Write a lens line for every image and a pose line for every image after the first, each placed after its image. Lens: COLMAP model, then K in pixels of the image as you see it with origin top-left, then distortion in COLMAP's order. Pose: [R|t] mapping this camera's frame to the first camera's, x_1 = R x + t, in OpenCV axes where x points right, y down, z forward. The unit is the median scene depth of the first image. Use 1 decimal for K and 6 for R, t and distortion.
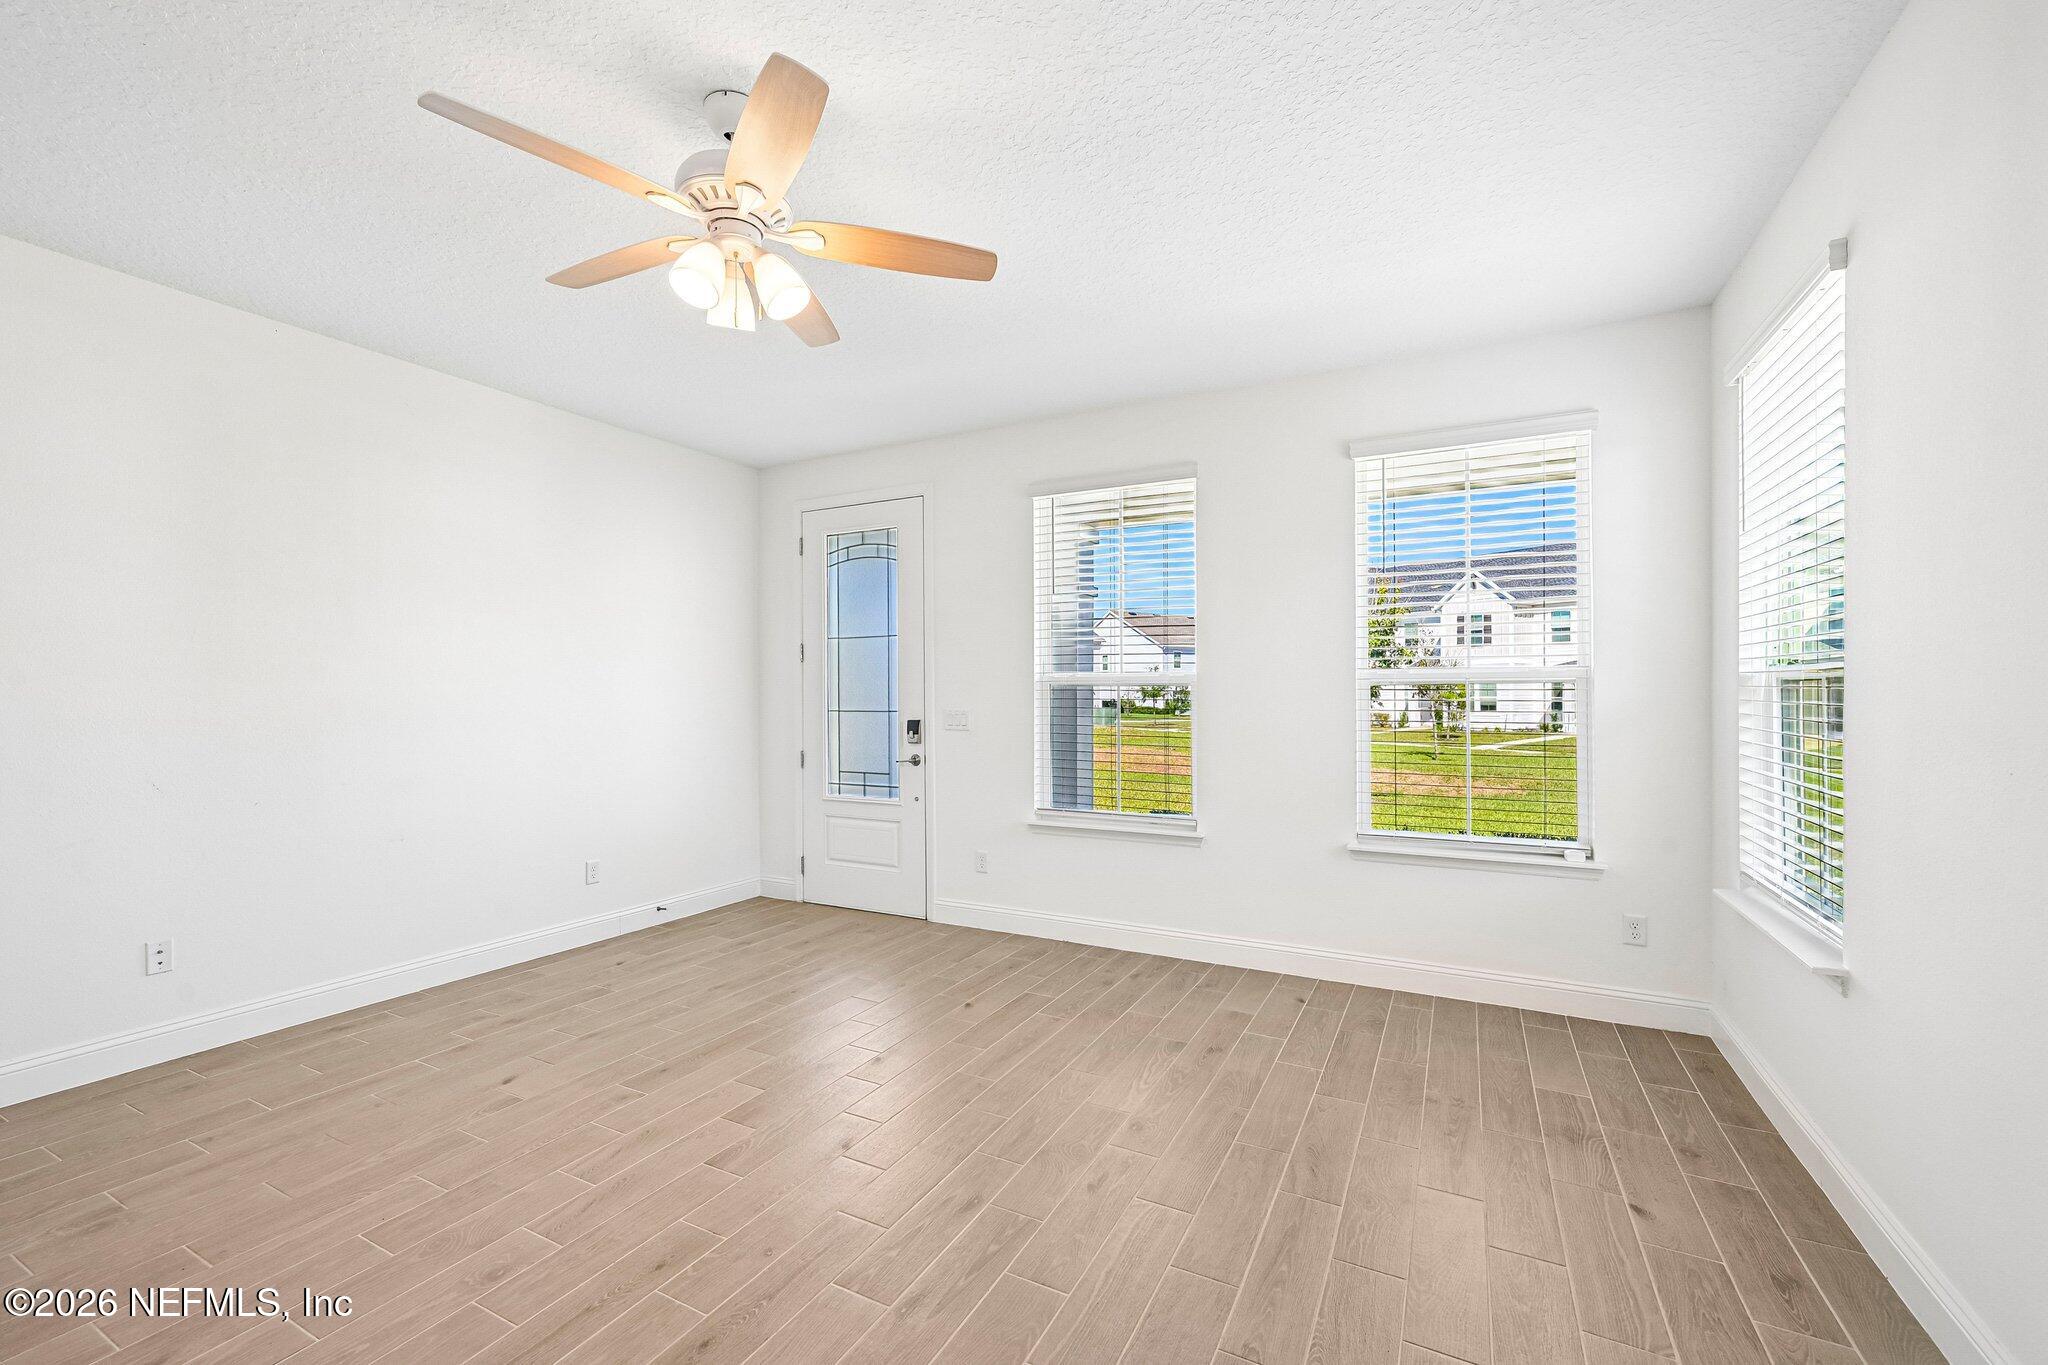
lens RADIAL K [[836.0, 0, 1012.3], [0, 836.0, 691.6], [0, 0, 1]] dist [-0.000682, -0.000225]
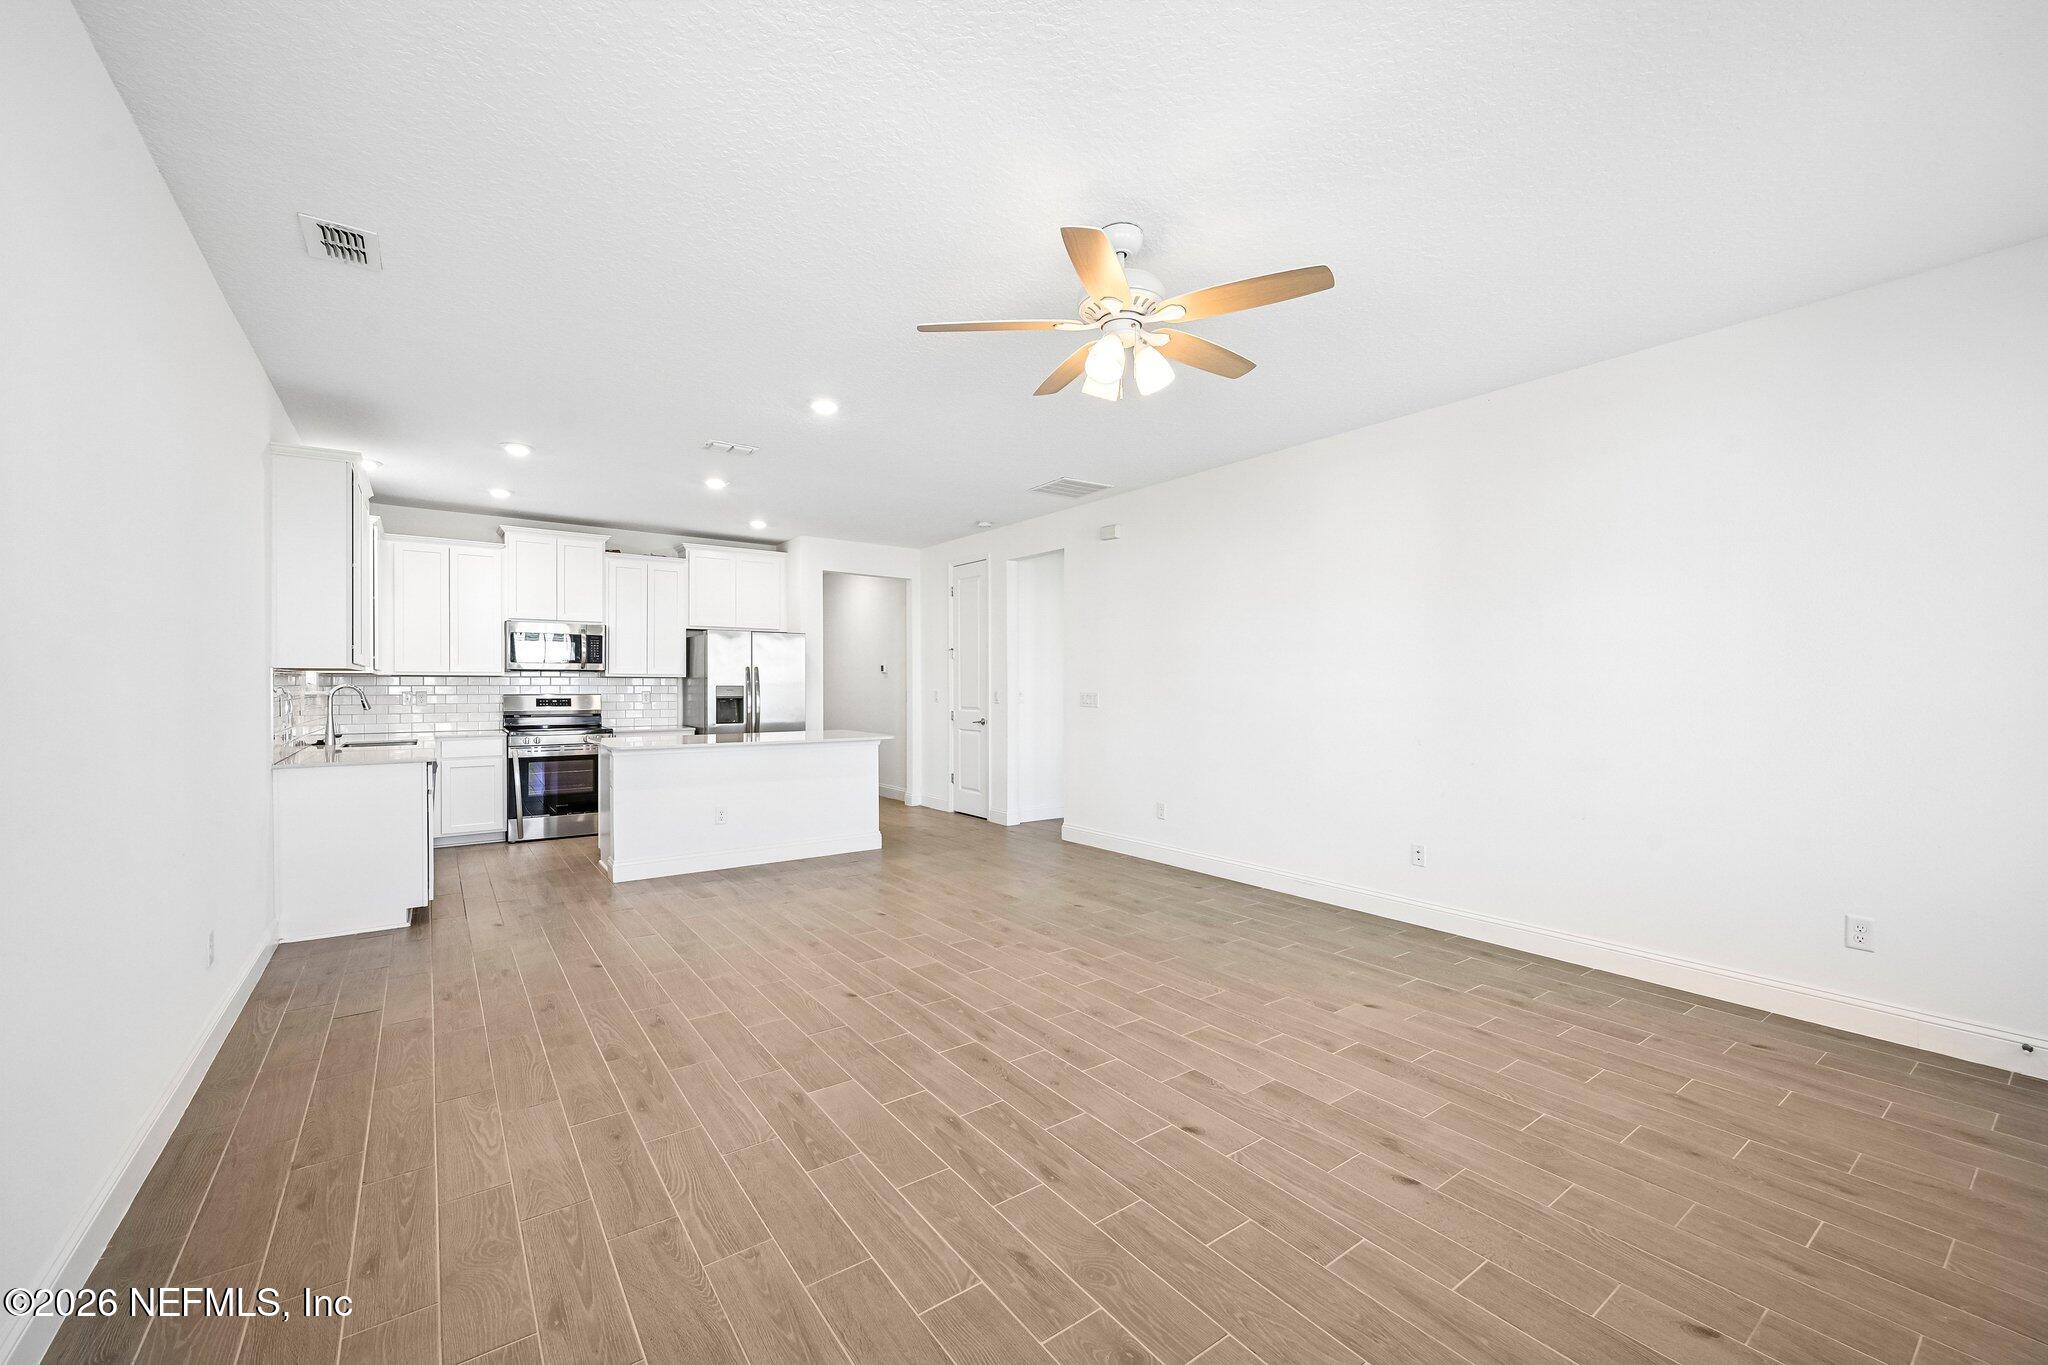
lens RADIAL K [[836.0, 0, 1032.8], [0, 836.0, 680.5], [0, 0, 1]] dist [-0.000682, -0.000225]
pose [[-0.421987, 0.000613, -0.906602, 0.462951], [0.006665, 0.999975, -0.002427, 0.002344], [0.906577, -0.007066, -0.421981, 0.733991]]
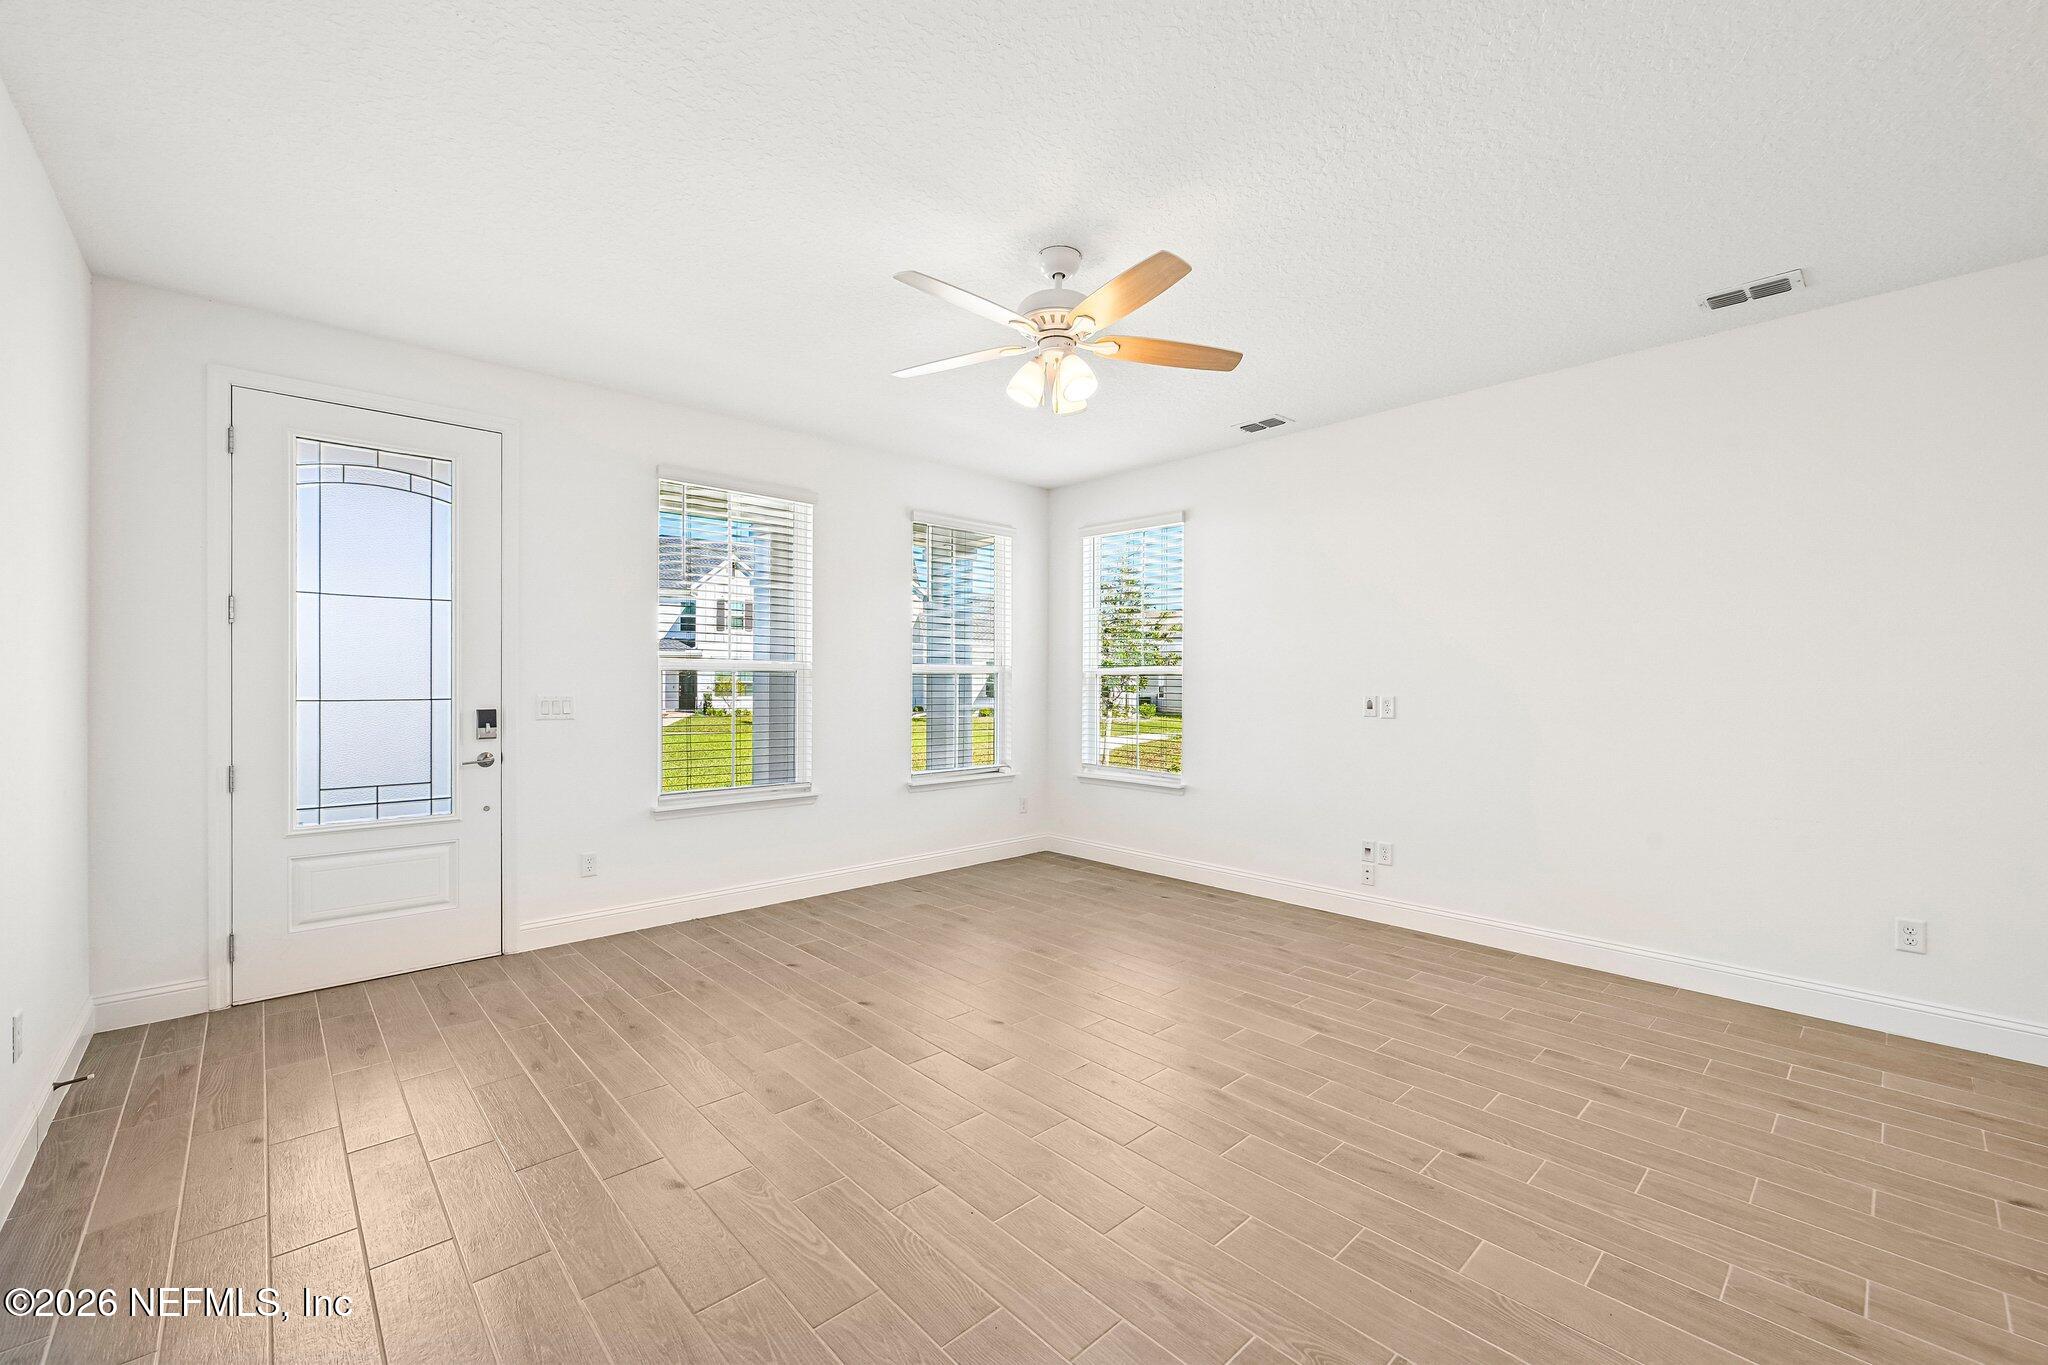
lens RADIAL K [[836.0, 0, 1006.1], [0, 836.0, 678.7], [0, 0, 1]] dist [-0.000682, -0.000225]
pose [[0.337466, 0.004505, 0.941327, -0.840934], [-0.009301, 0.999956, -0.001451, 0.001397], [-0.941292, -0.008265, 0.337493, 0.320111]]
